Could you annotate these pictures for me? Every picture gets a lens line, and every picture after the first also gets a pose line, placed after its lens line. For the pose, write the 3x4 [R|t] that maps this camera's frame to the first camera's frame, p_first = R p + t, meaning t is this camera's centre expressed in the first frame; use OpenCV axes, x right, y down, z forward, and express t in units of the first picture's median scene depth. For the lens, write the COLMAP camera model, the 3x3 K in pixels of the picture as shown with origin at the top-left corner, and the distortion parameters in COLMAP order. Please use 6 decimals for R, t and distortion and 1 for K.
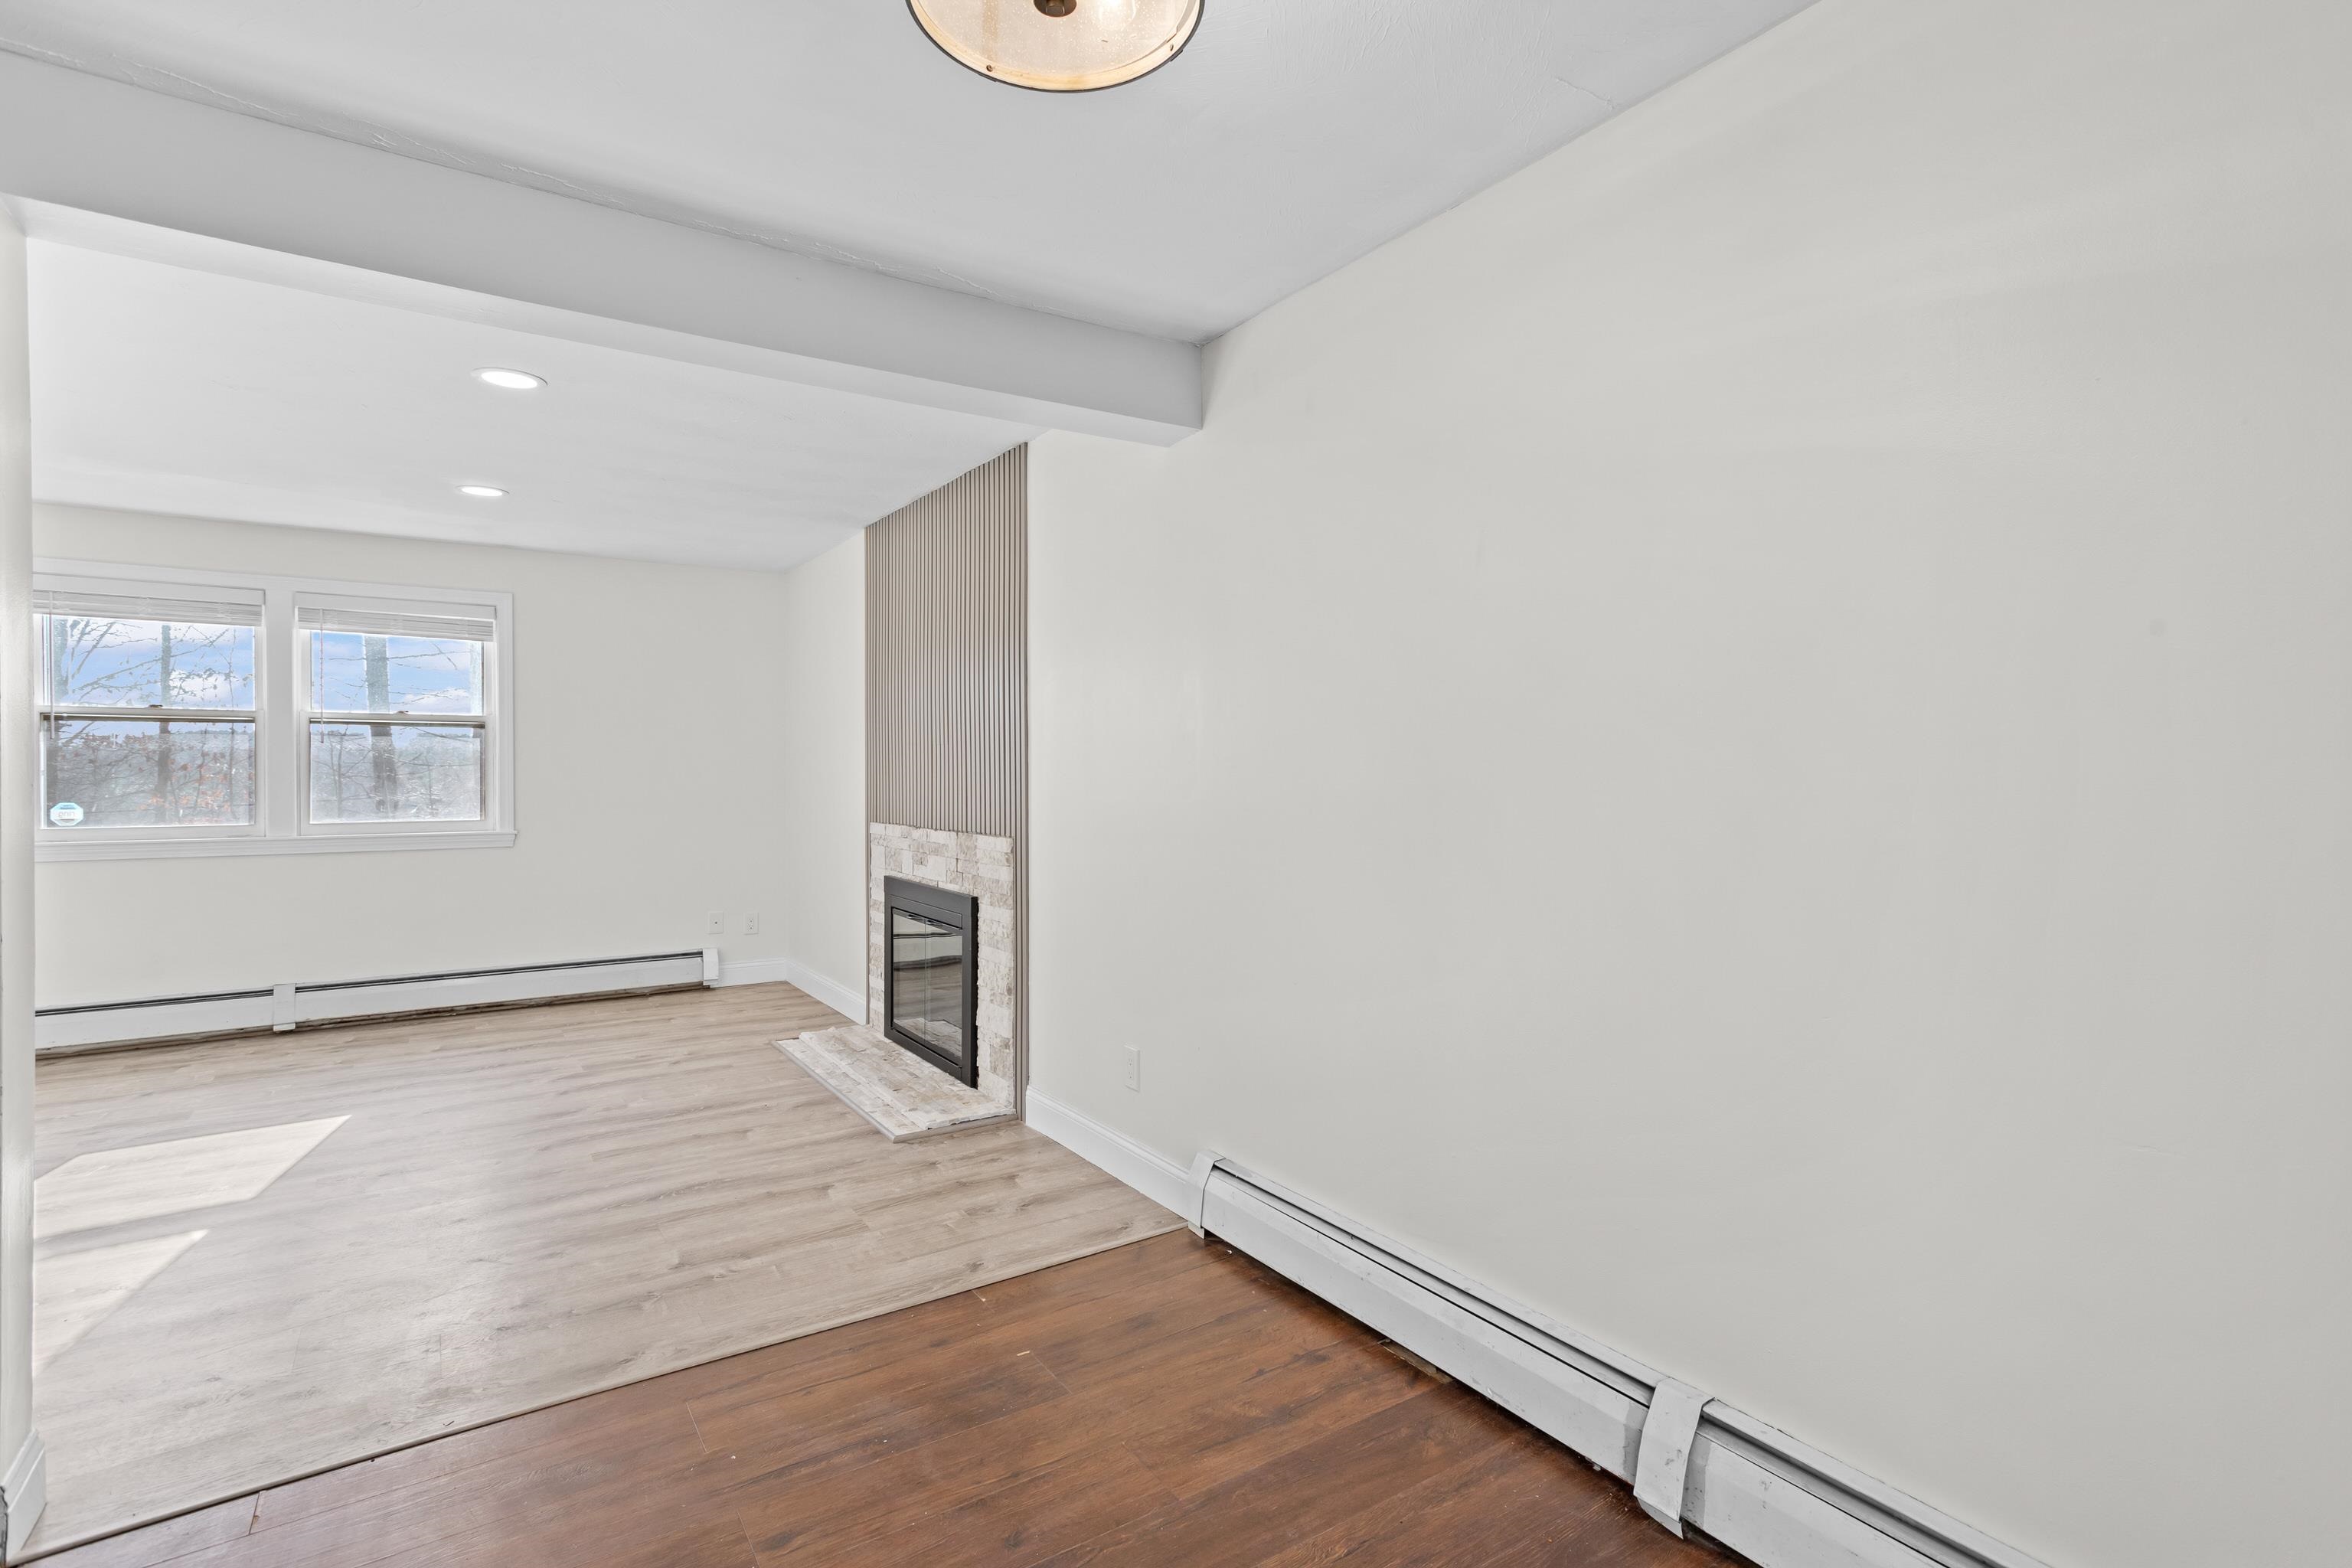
lens RADIAL K [[1104.6, 0, 1176.0], [0, 1104.6, 784.0], [0, 0, 1]] dist [0.001537, 0.000166]
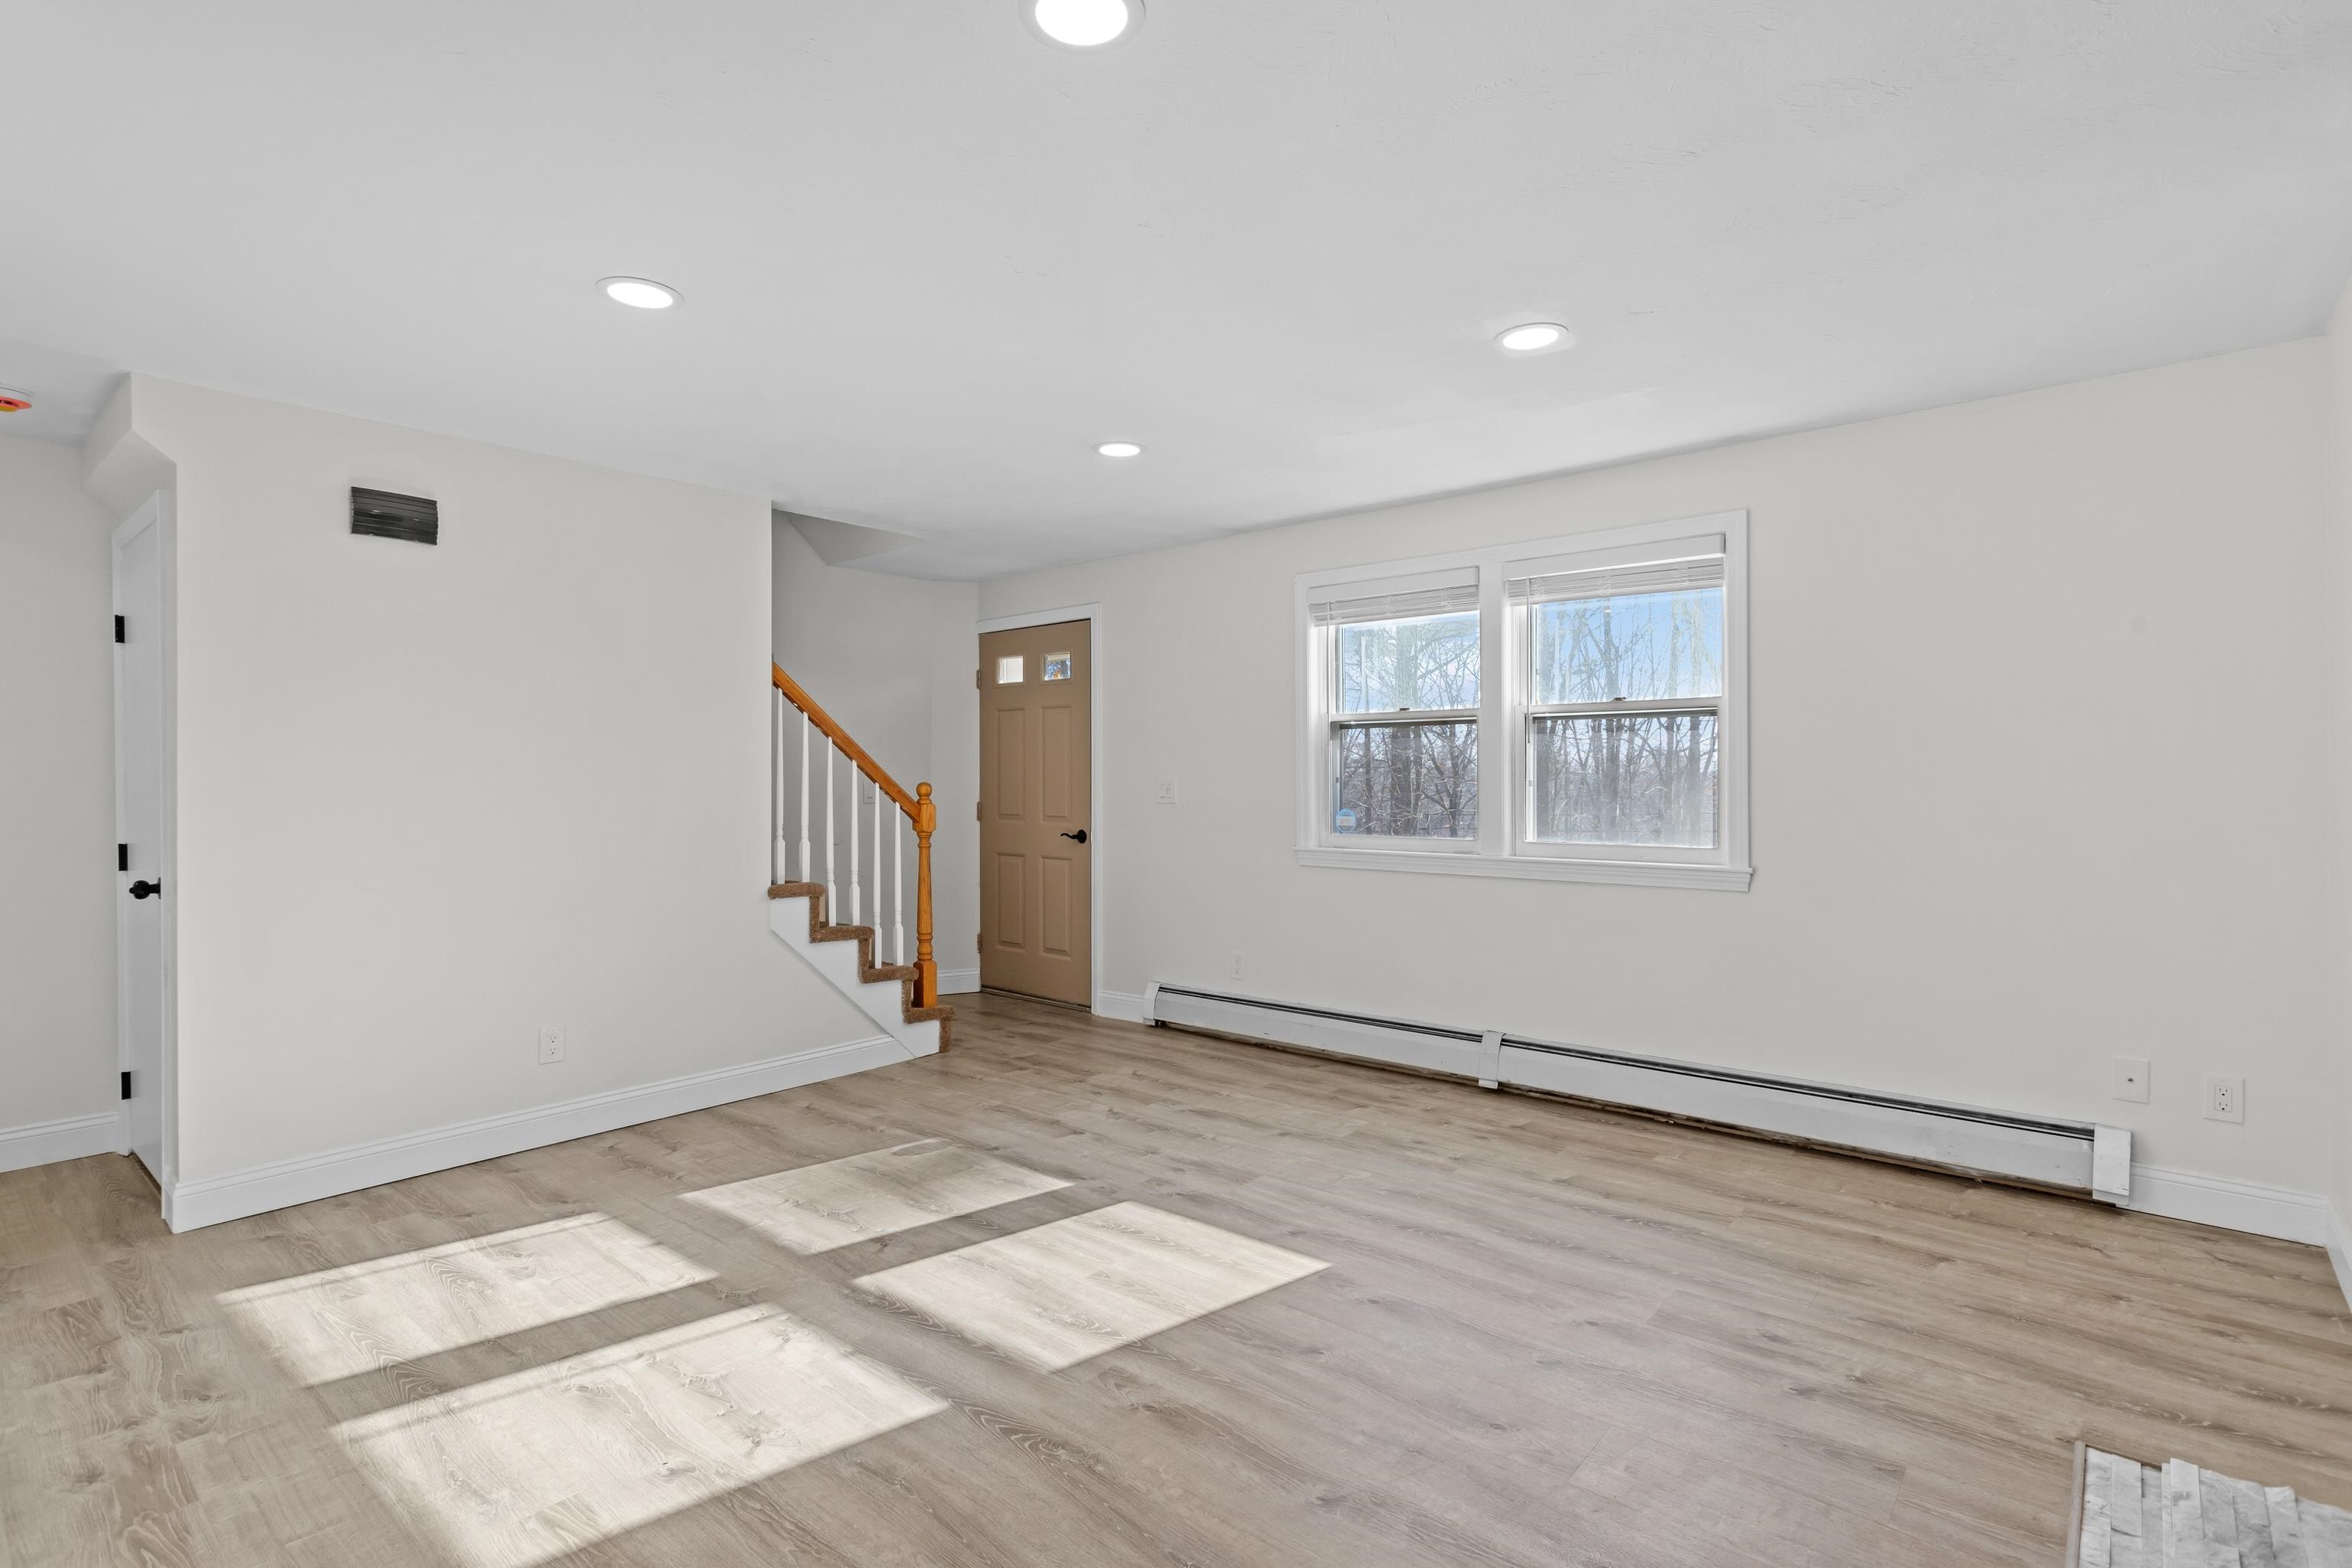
lens RADIAL K [[1104.6, 0, 1176.0], [0, 1104.6, 784.0], [0, 0, 1]] dist [0.001537, 0.000166]
pose [[0.267311, 0.003165, -0.963605, -0.060119], [-0.005983, 0.999981, 0.001625, -0.008128], [0.963592, 0.005331, 0.267325, 0.545961]]
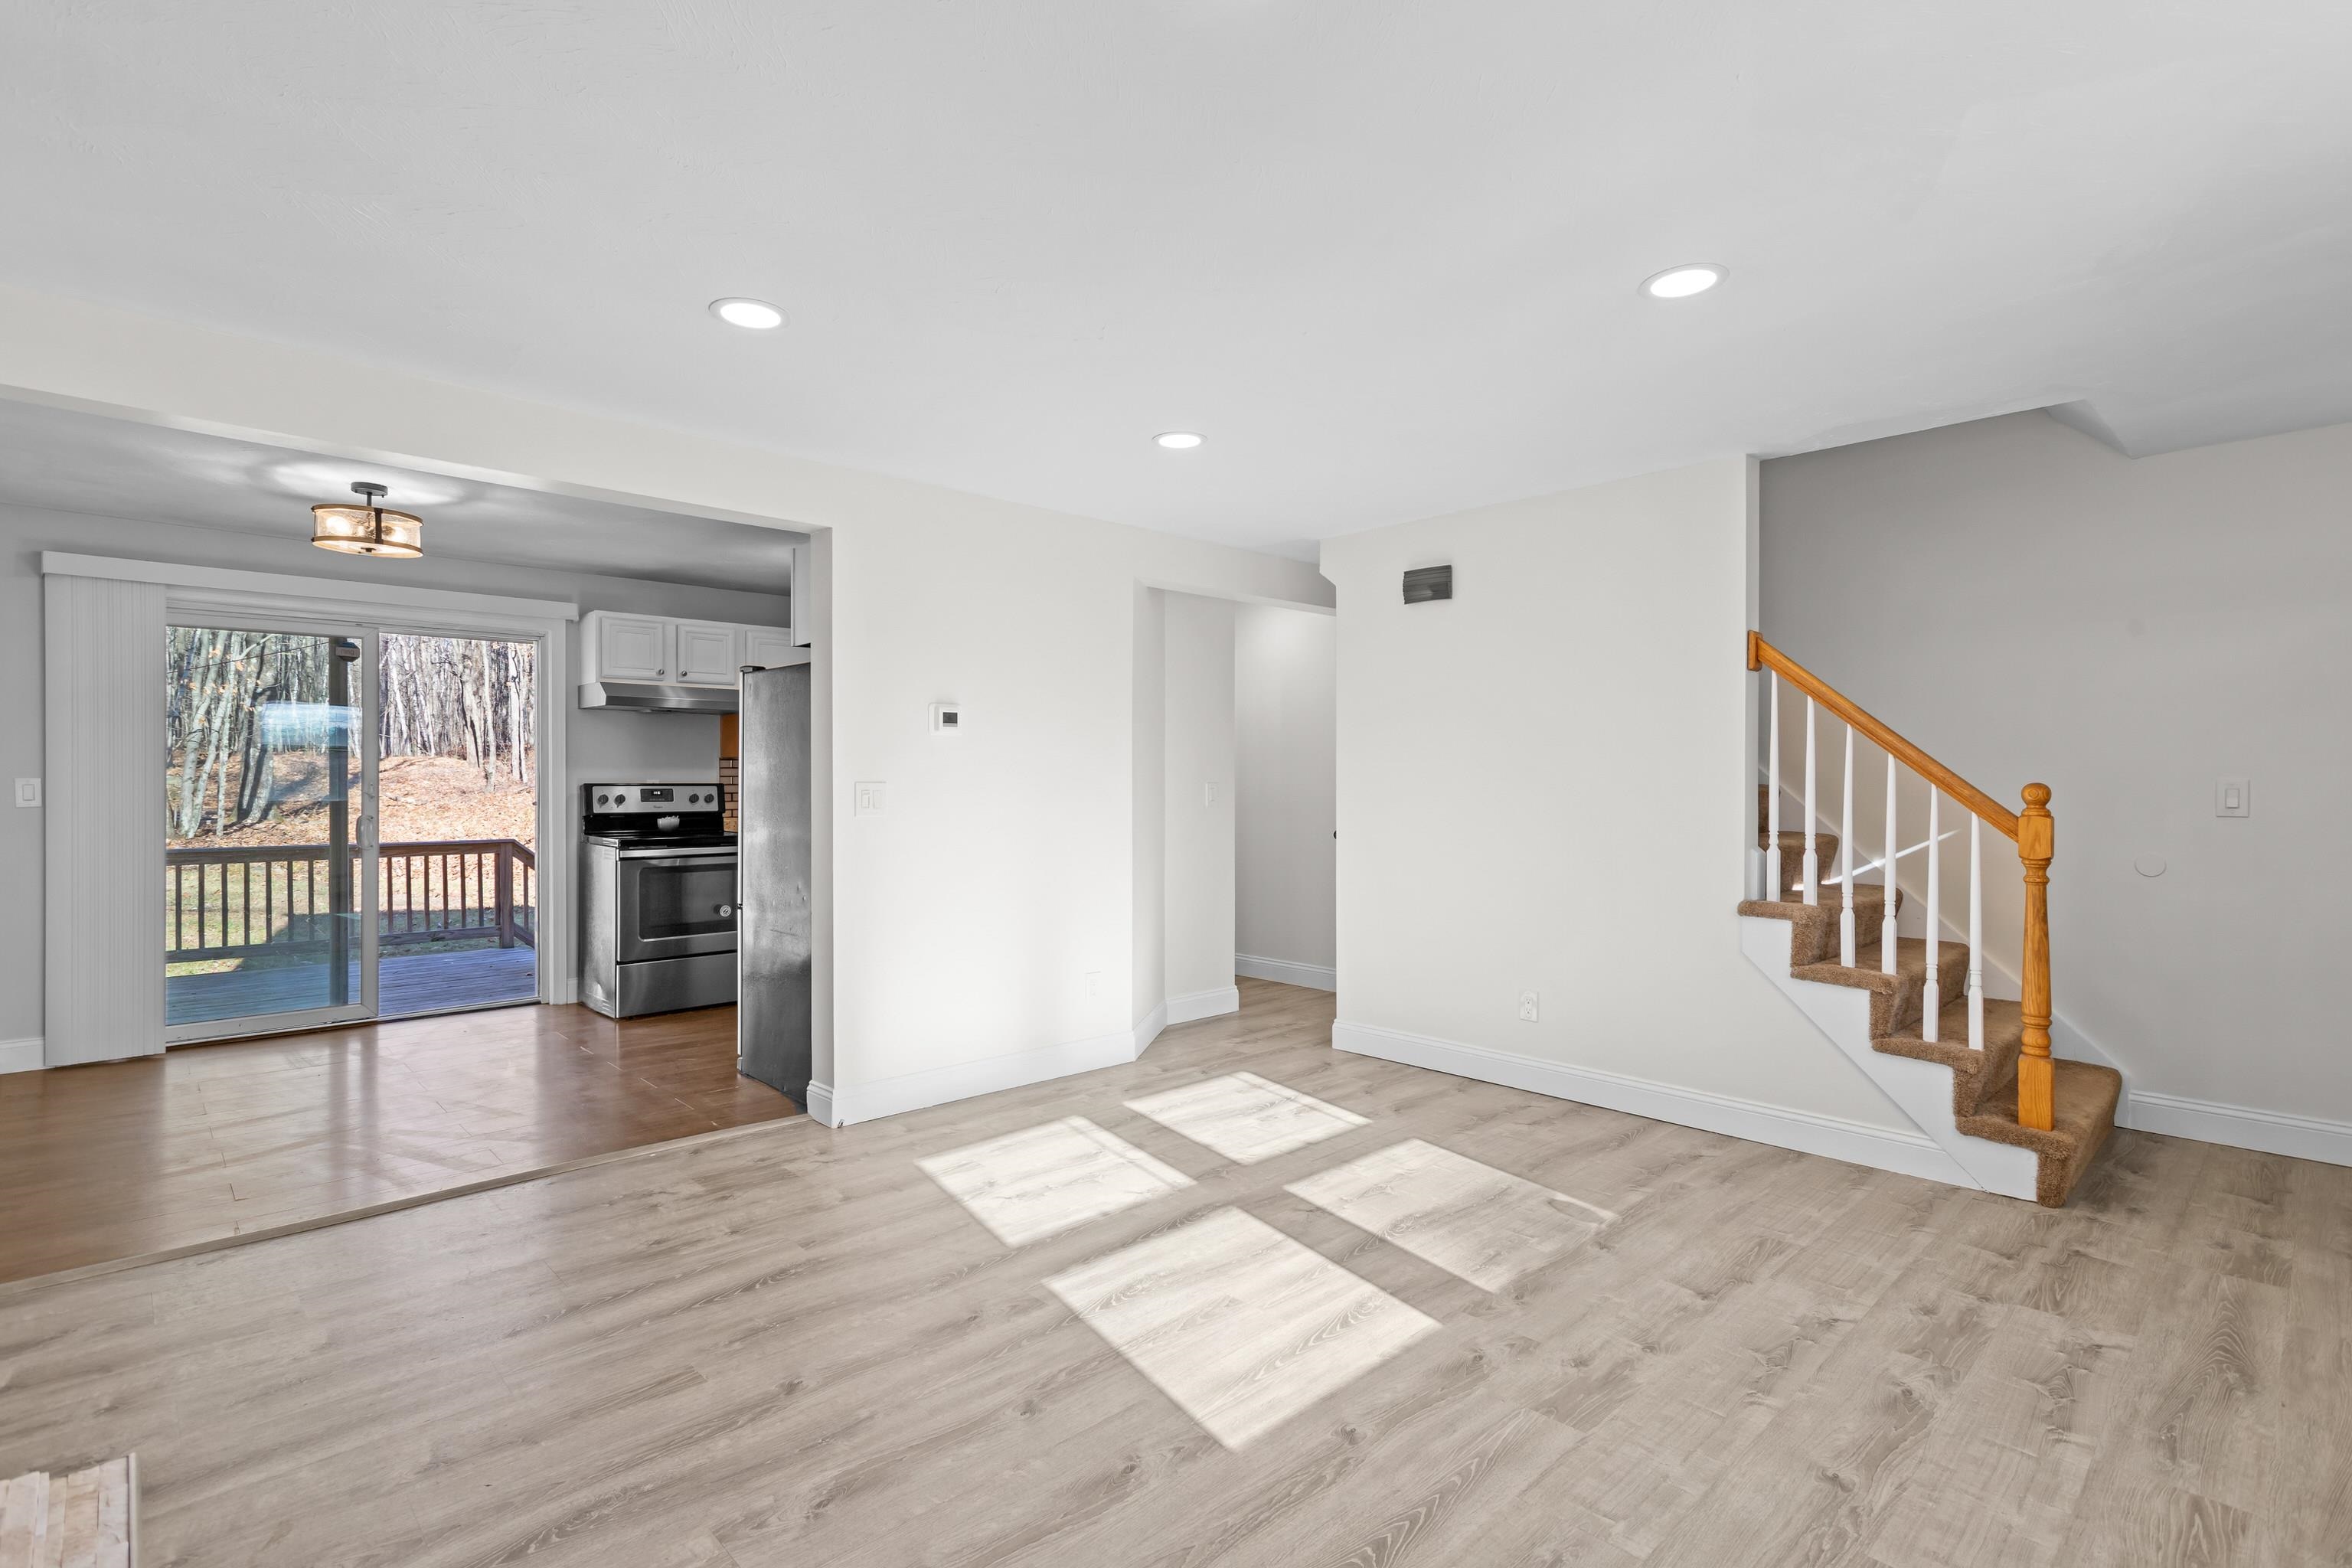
lens RADIAL K [[1189.8, 0, 1287.3], [0, 1189.8, 772.3], [0, 0, 1]] dist [-0.035004, 0.015804]
pose [[-0.978107, -0.005751, -0.208023, -0.486382], [-0.008934, 0.999857, 0.014368, -0.023334], [0.207911, 0.015912, -0.978018, 1.178190]]
